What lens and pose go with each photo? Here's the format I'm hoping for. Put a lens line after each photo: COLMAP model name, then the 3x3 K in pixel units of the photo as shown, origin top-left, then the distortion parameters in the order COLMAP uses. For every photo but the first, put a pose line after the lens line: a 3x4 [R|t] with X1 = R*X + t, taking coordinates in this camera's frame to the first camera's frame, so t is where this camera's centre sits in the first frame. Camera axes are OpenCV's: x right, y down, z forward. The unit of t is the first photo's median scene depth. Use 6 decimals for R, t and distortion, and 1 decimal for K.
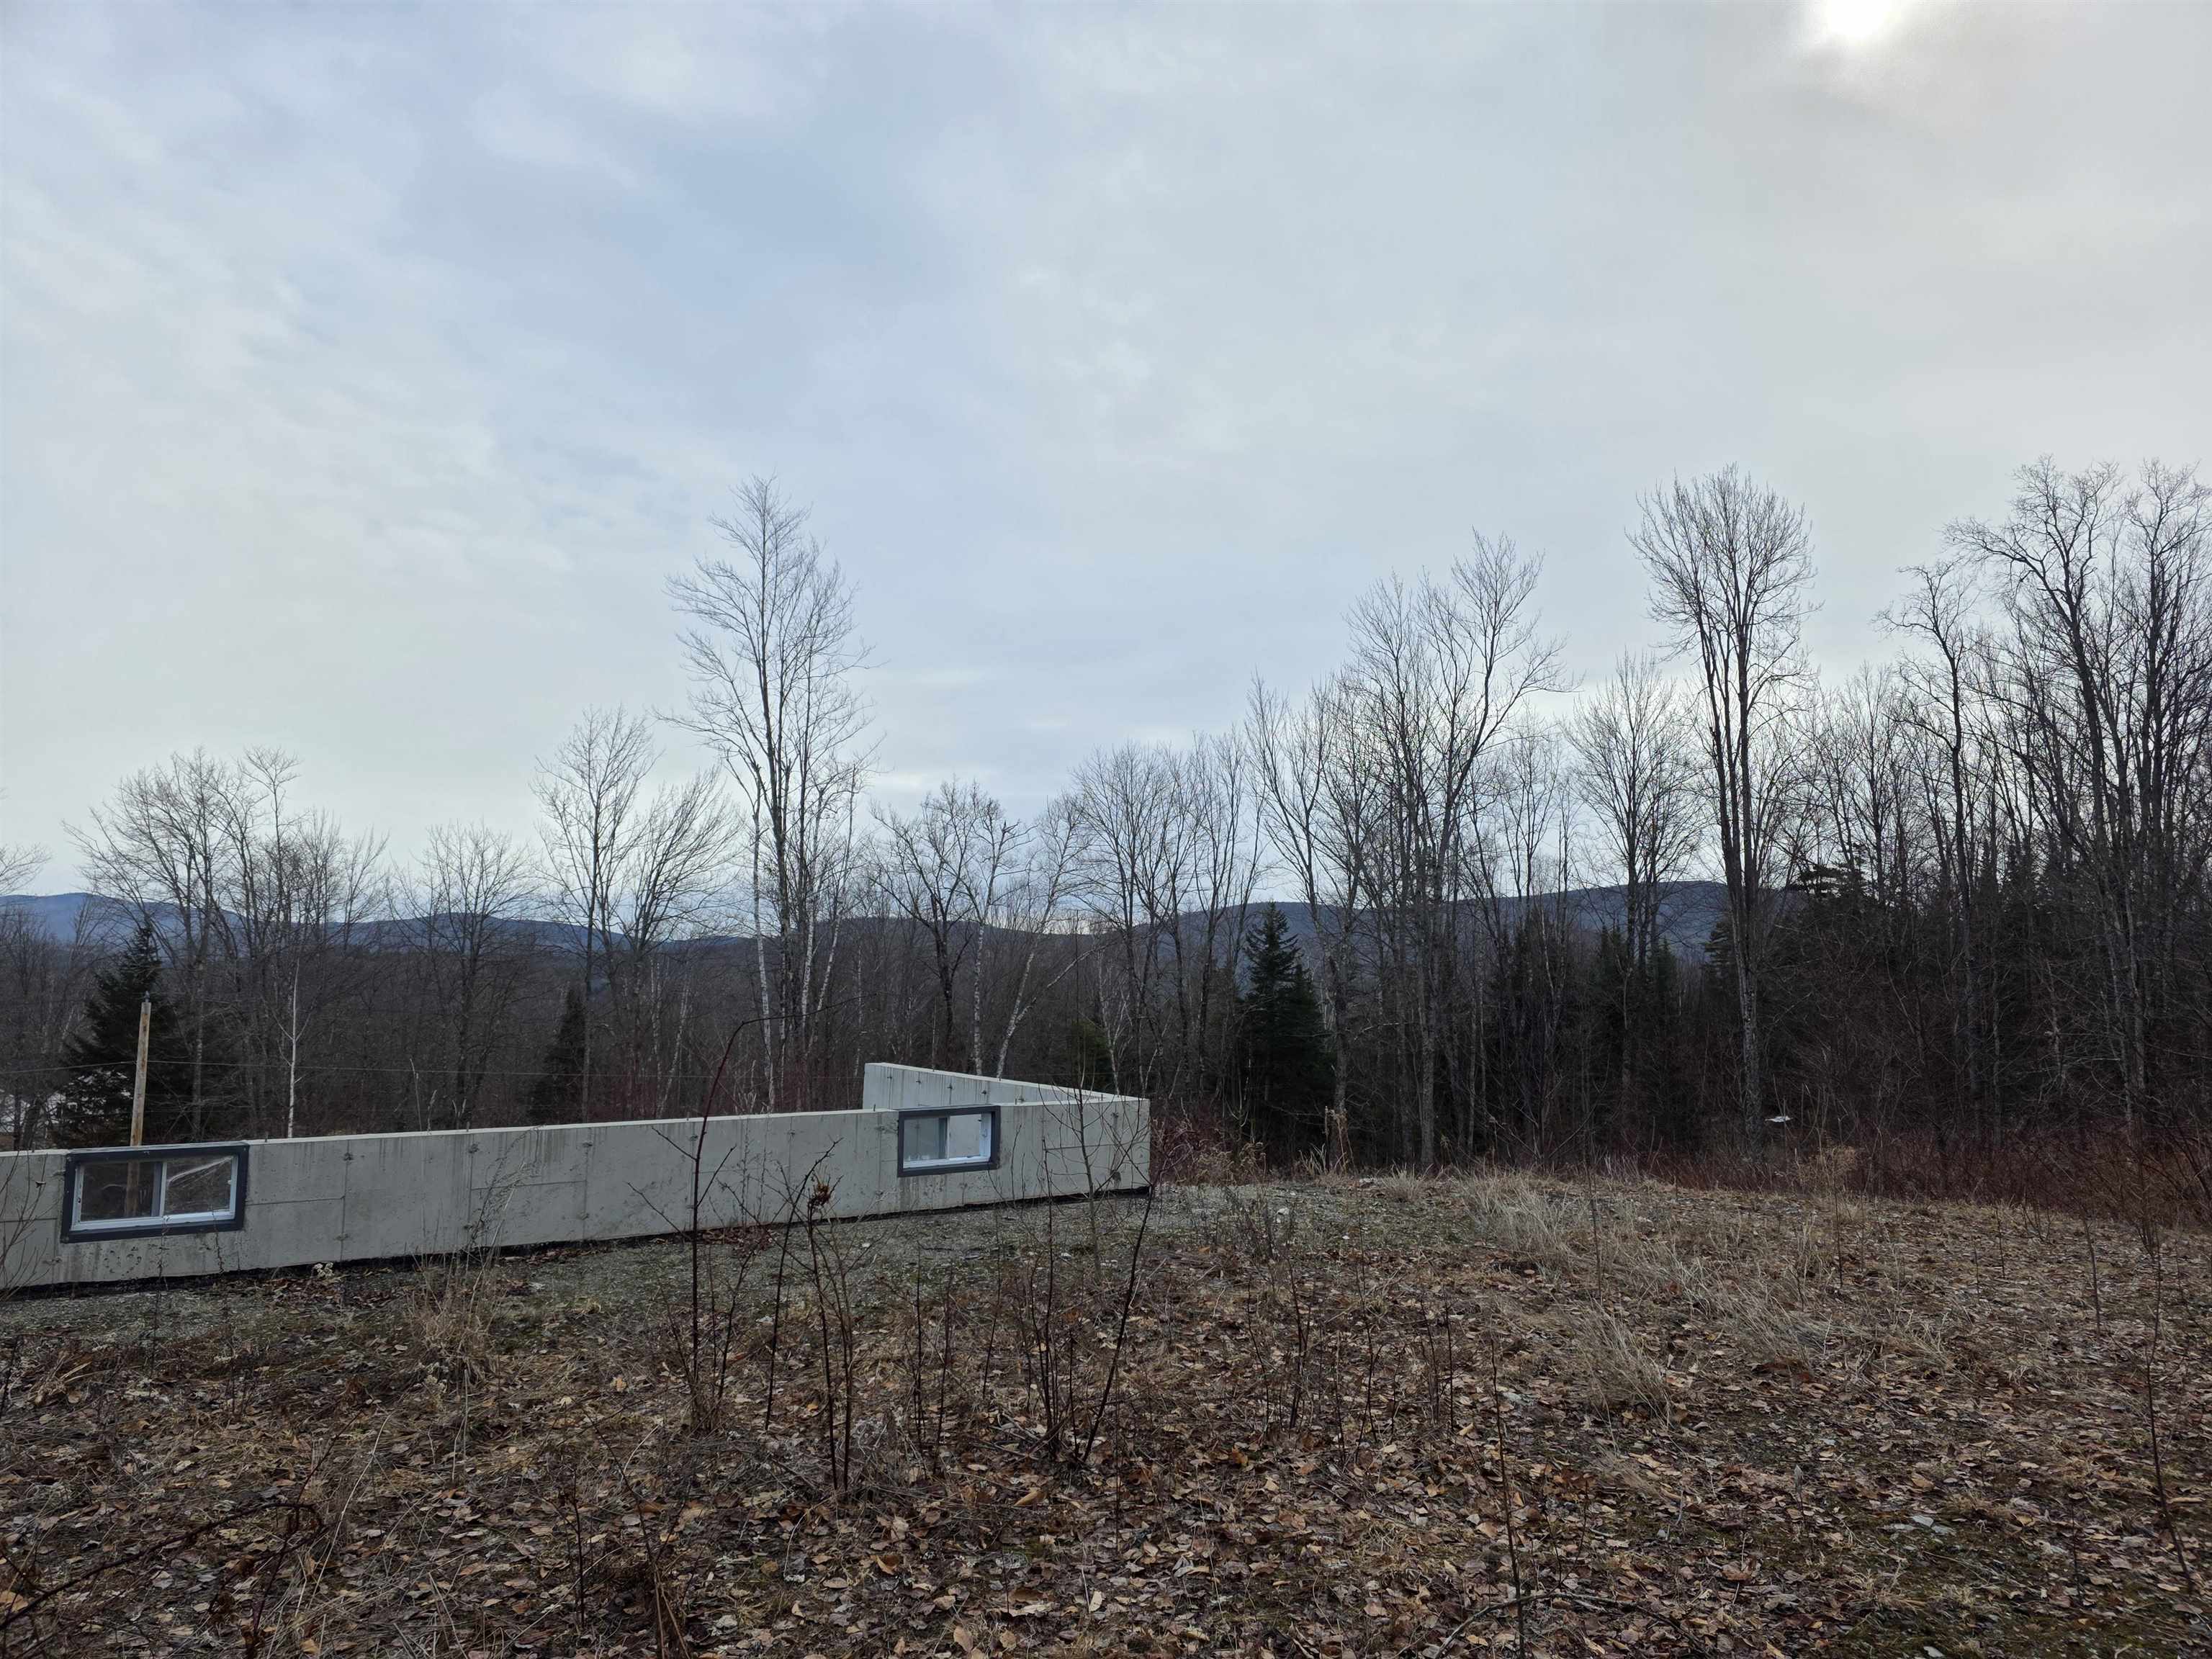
lens RADIAL K [[1468.0, 0, 1132.3], [0, 1468.0, 847.3], [0, 0, 1]] dist [0.096031, -0.086797]
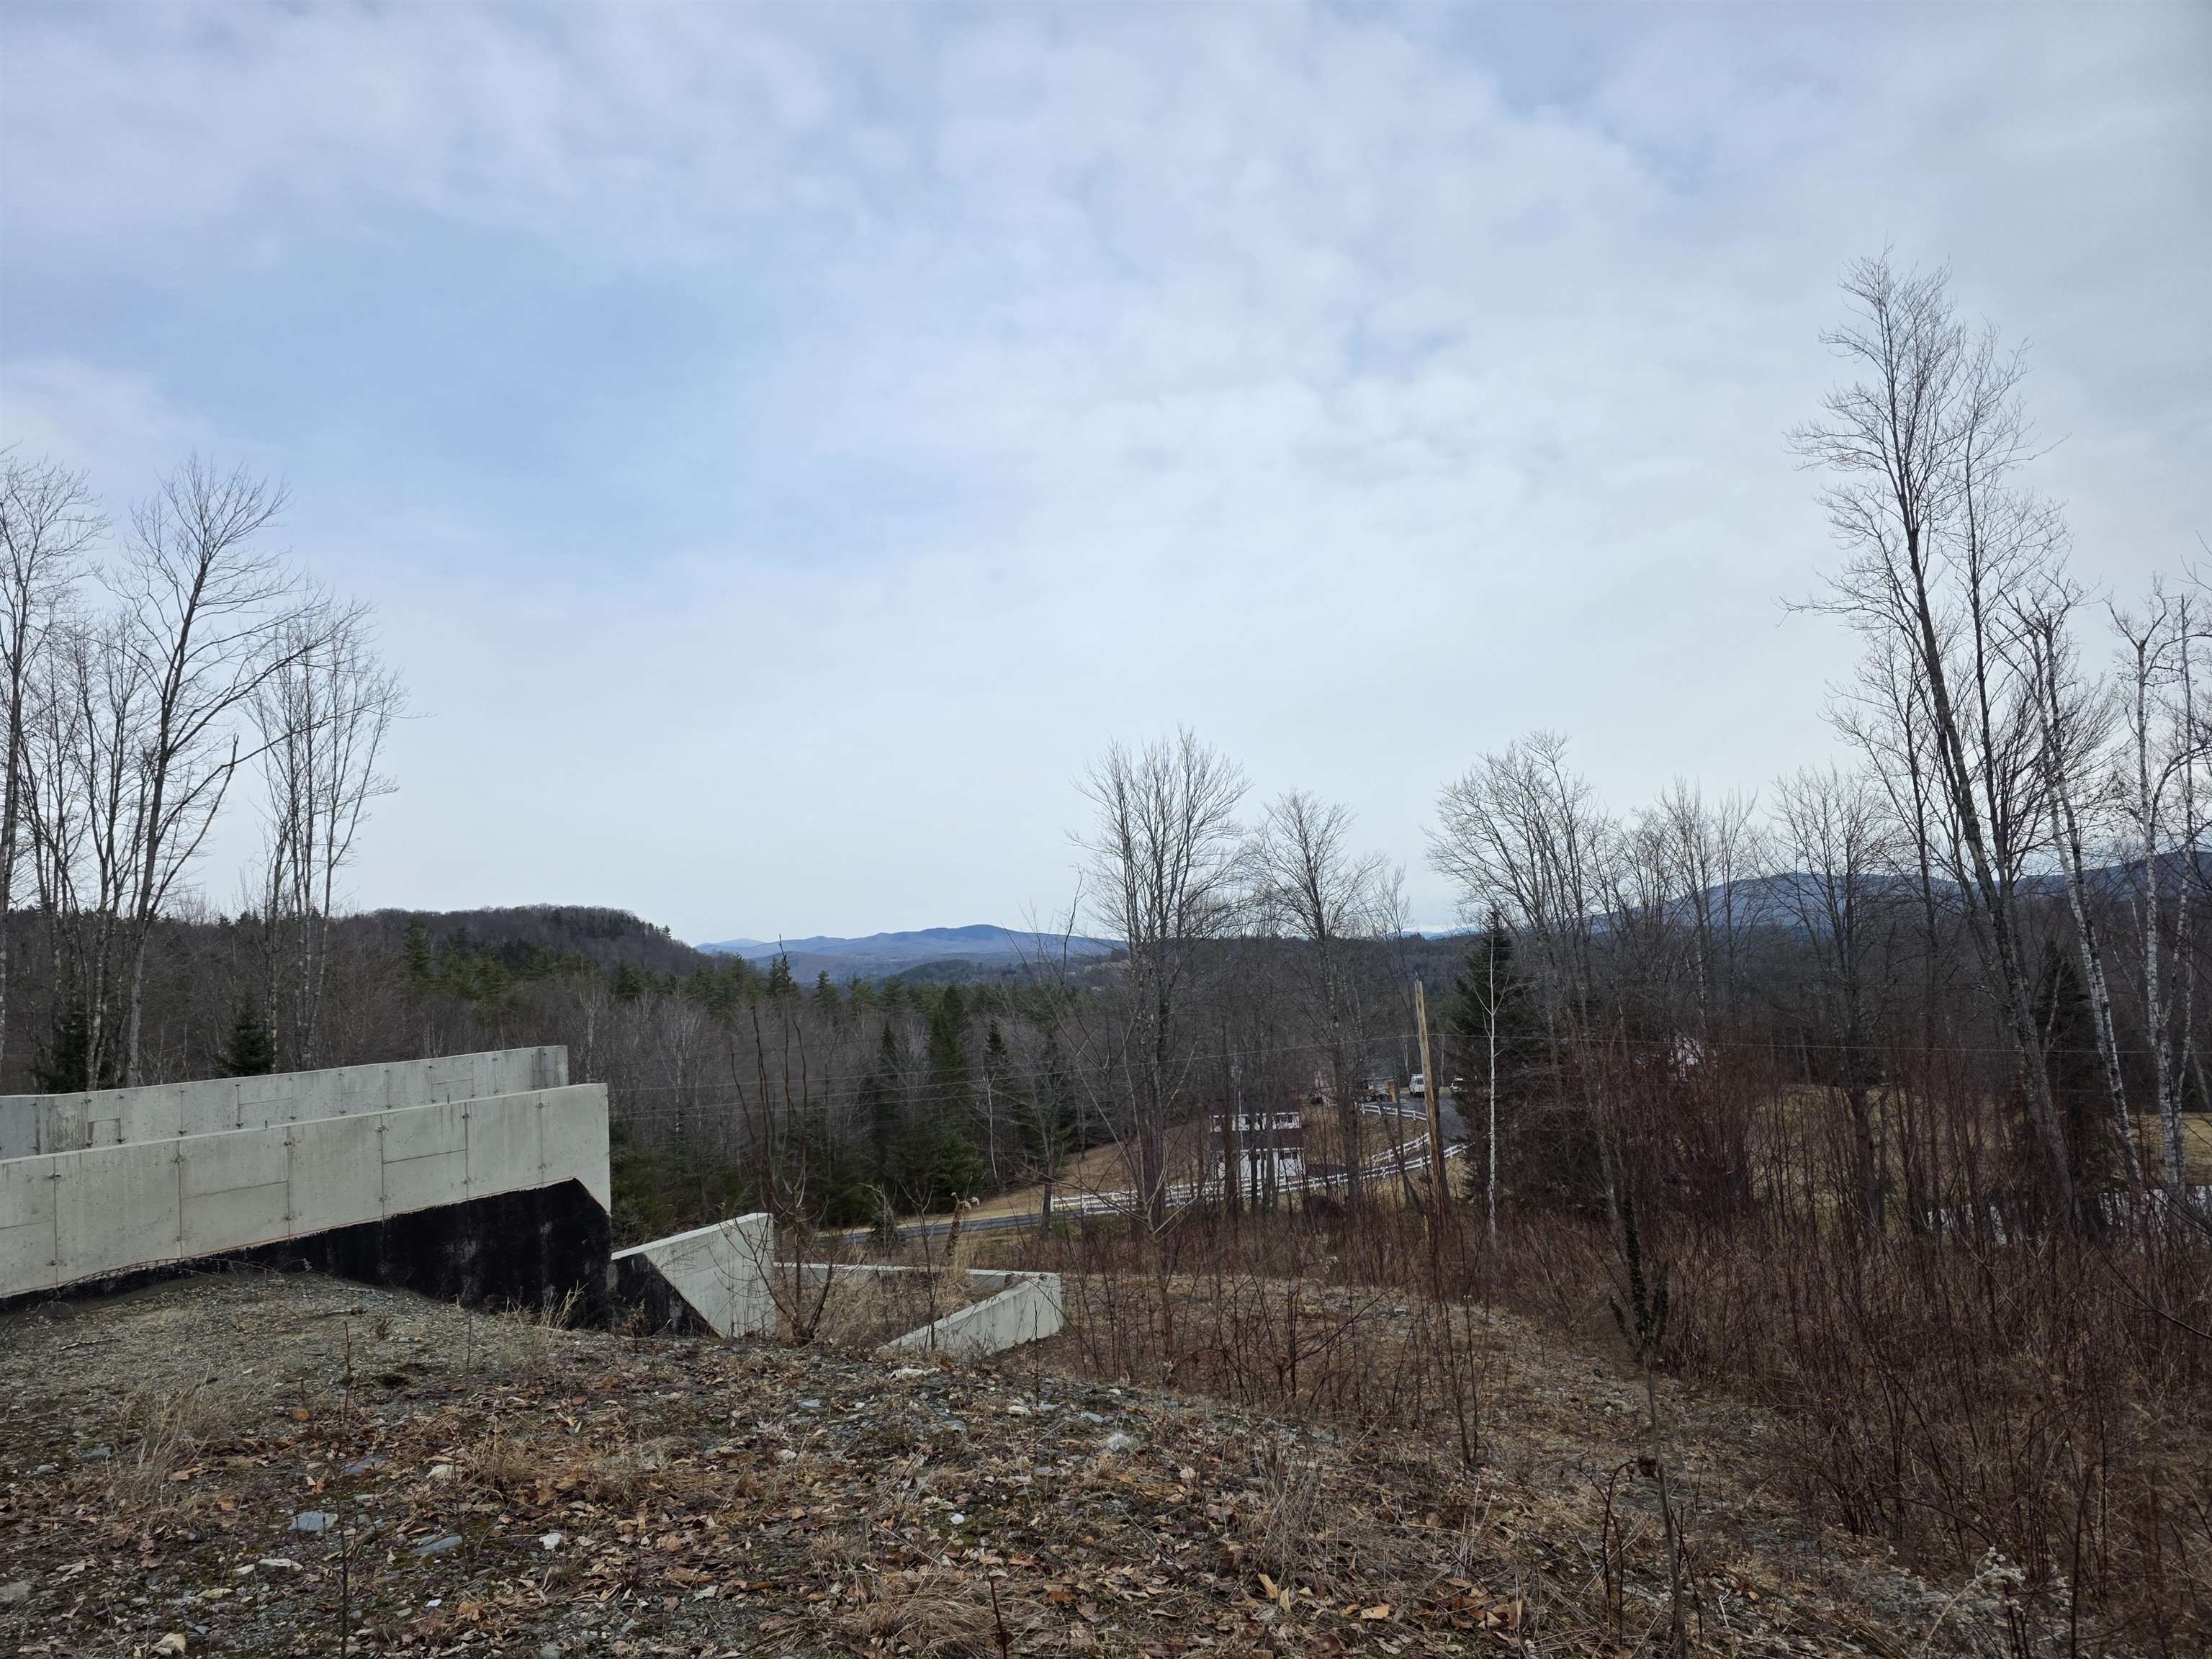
lens RADIAL K [[1468.0, 0, 1114.5], [0, 1468.0, 844.1], [0, 0, 1]] dist [0.096031, -0.086797]
pose [[0.495125, -0.119106, -0.860619, 0.177215], [0.137159, 0.988853, -0.057944, 0.034927], [0.857927, -0.089352, 0.505942, 0.261190]]
